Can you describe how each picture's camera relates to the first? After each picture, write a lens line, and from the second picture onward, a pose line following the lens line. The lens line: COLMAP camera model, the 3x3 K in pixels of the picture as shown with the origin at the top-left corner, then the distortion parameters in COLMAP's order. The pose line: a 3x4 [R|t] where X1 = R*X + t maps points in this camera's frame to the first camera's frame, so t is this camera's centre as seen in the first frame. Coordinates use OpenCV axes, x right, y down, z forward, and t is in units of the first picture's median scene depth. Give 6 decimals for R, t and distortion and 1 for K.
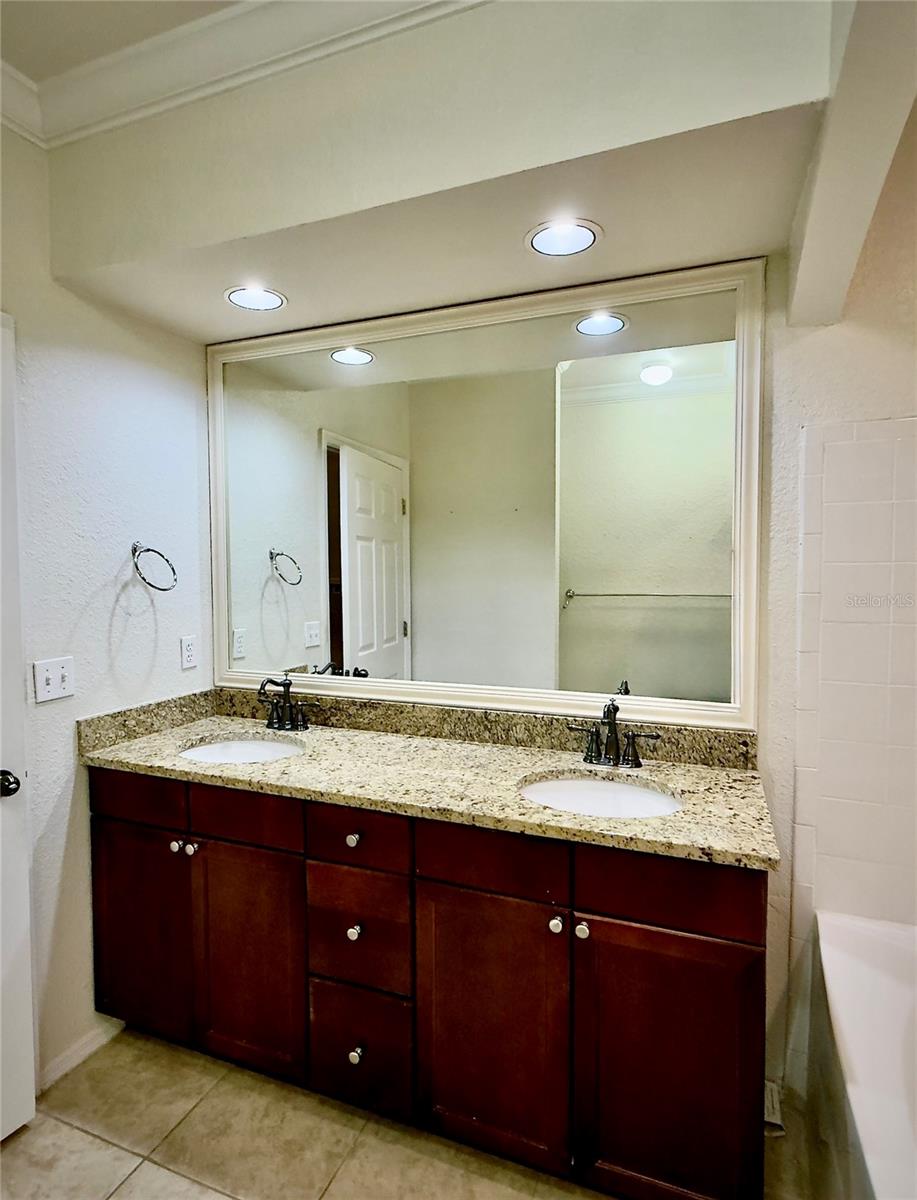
lens RADIAL K [[664.3, 0, 460.1], [0, 664.3, 598.4], [0, 0, 1]] dist [-0.001213, -0.000068]
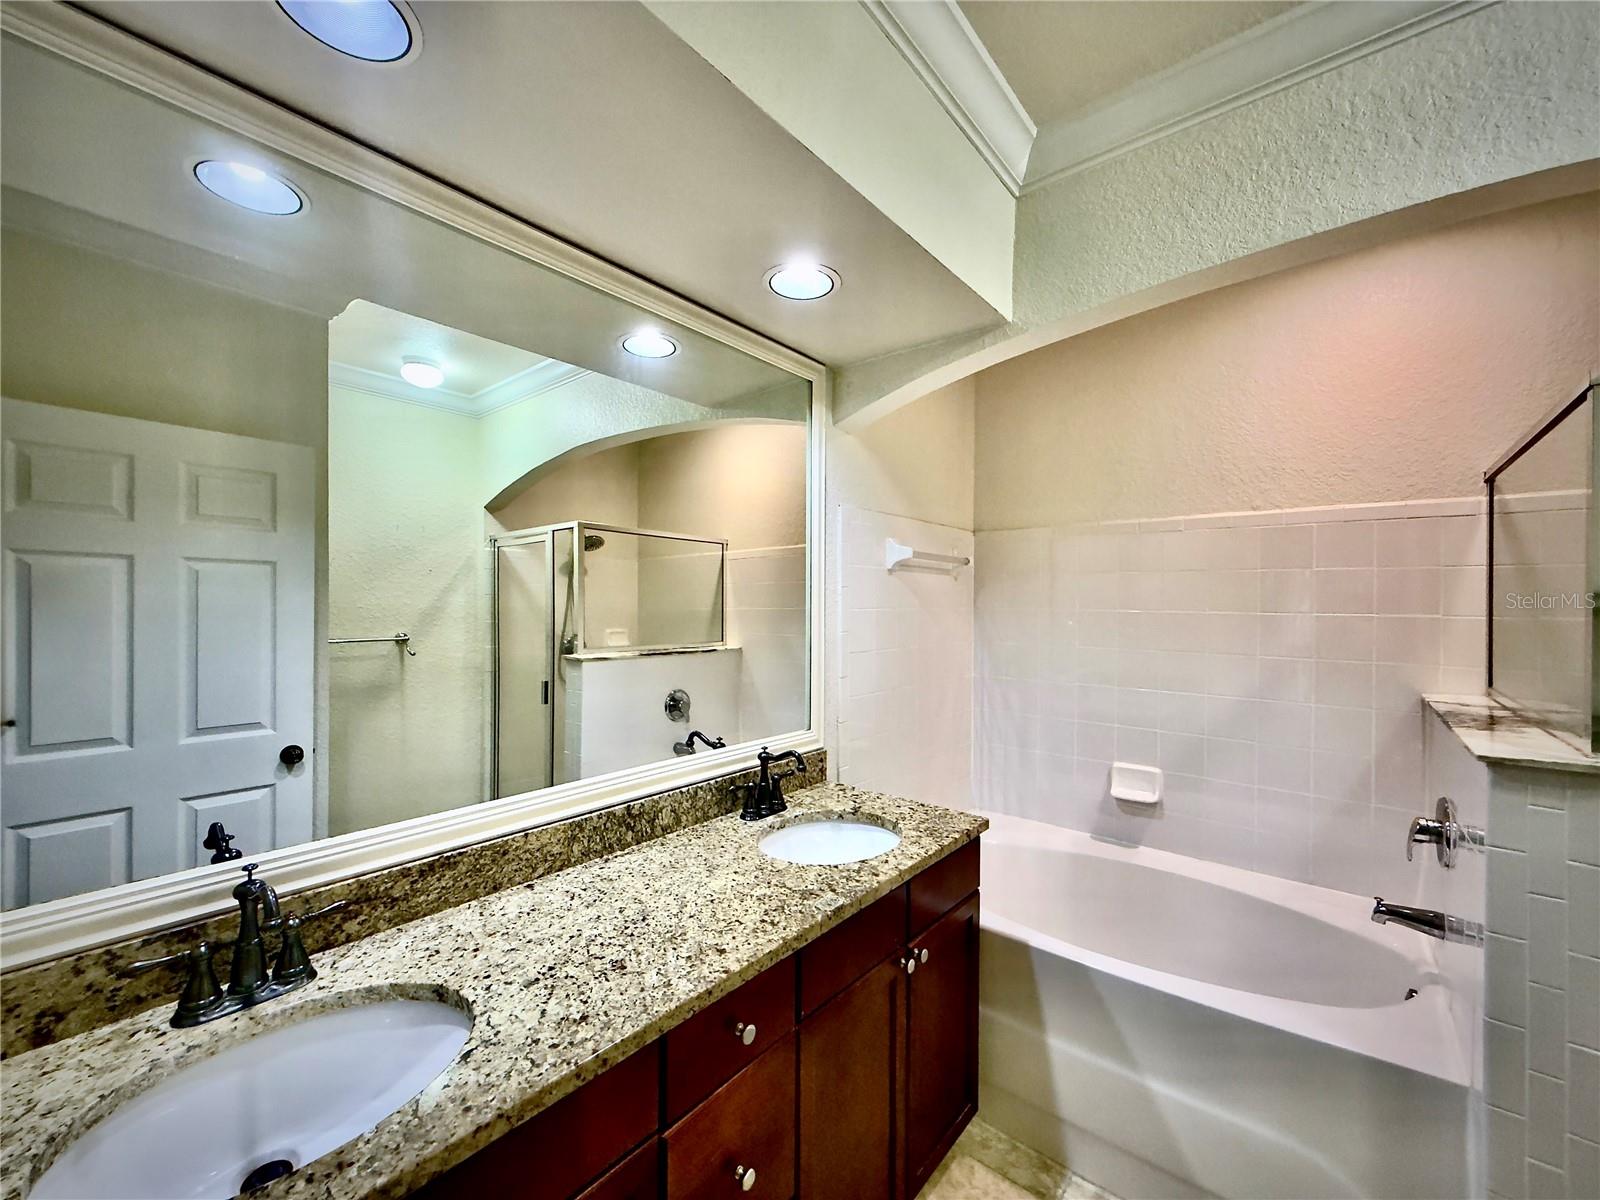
lens RADIAL K [[643.9, 0, 800.8], [0, 643.9, 605.8], [0, 0, 1]] dist [-0.000039, 0.000185]
pose [[0.307295, 0.001996, 0.951612, -0.648501], [0.037528, 0.999194, -0.014215, -0.041806], [-0.950874, 0.040080, 0.306973, 0.630595]]
